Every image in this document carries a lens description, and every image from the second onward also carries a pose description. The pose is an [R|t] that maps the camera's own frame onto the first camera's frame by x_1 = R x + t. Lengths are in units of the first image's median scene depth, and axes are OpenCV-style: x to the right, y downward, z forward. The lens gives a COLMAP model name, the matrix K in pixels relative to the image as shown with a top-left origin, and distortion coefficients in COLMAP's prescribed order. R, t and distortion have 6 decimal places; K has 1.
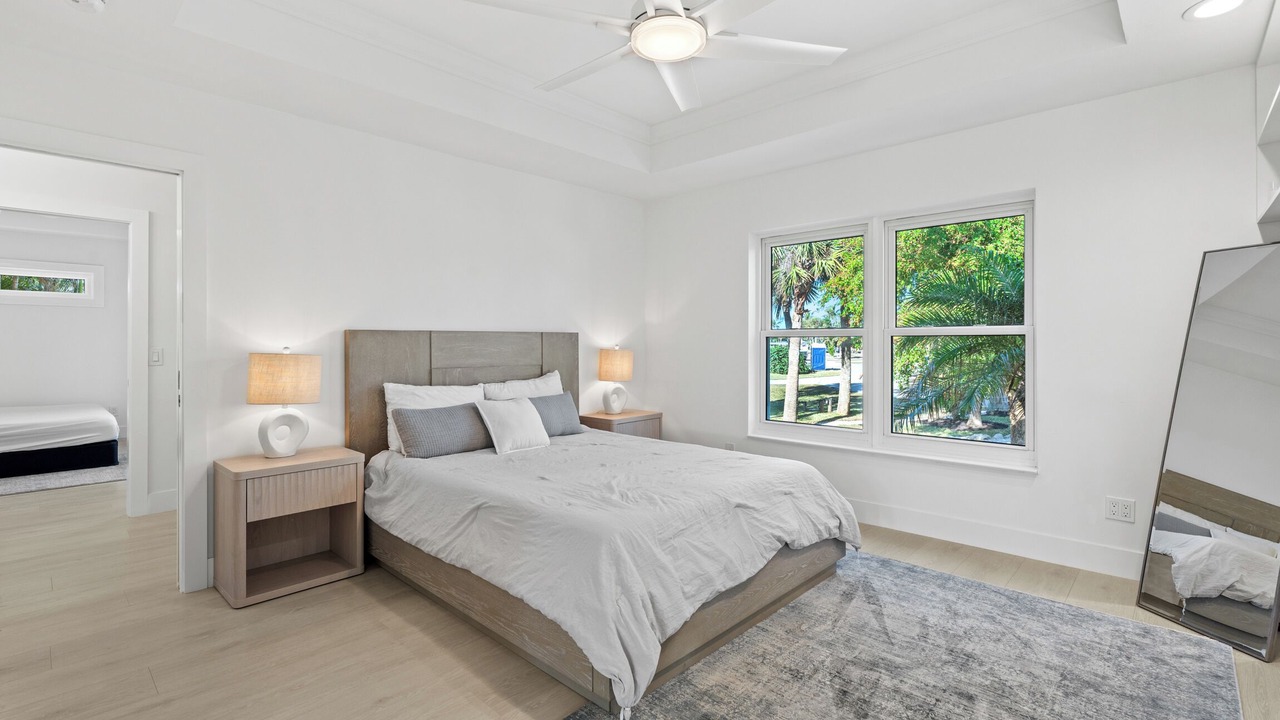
lens RADIAL K [[583.5, 0, 641.5], [0, 583.5, 352.2], [0, 0, 1]] dist [-0.000968, -0.000214]
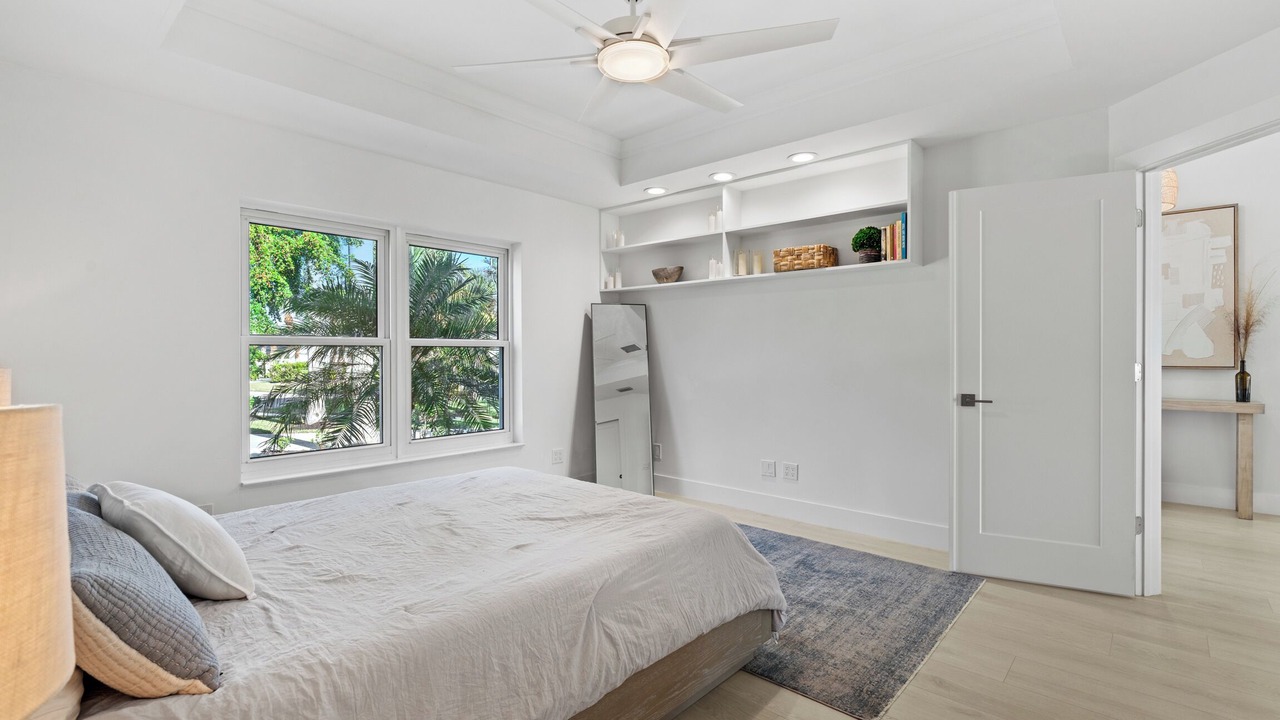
lens RADIAL K [[583.5, 0, 641.5], [0, 583.5, 352.2], [0, 0, 1]] dist [-0.000968, -0.000214]
pose [[-0.029333, 0.002297, 0.999567, -0.999651], [0.011133, 0.999936, -0.001971, -0.016131], [-0.999508, 0.011070, -0.029357, 0.999348]]
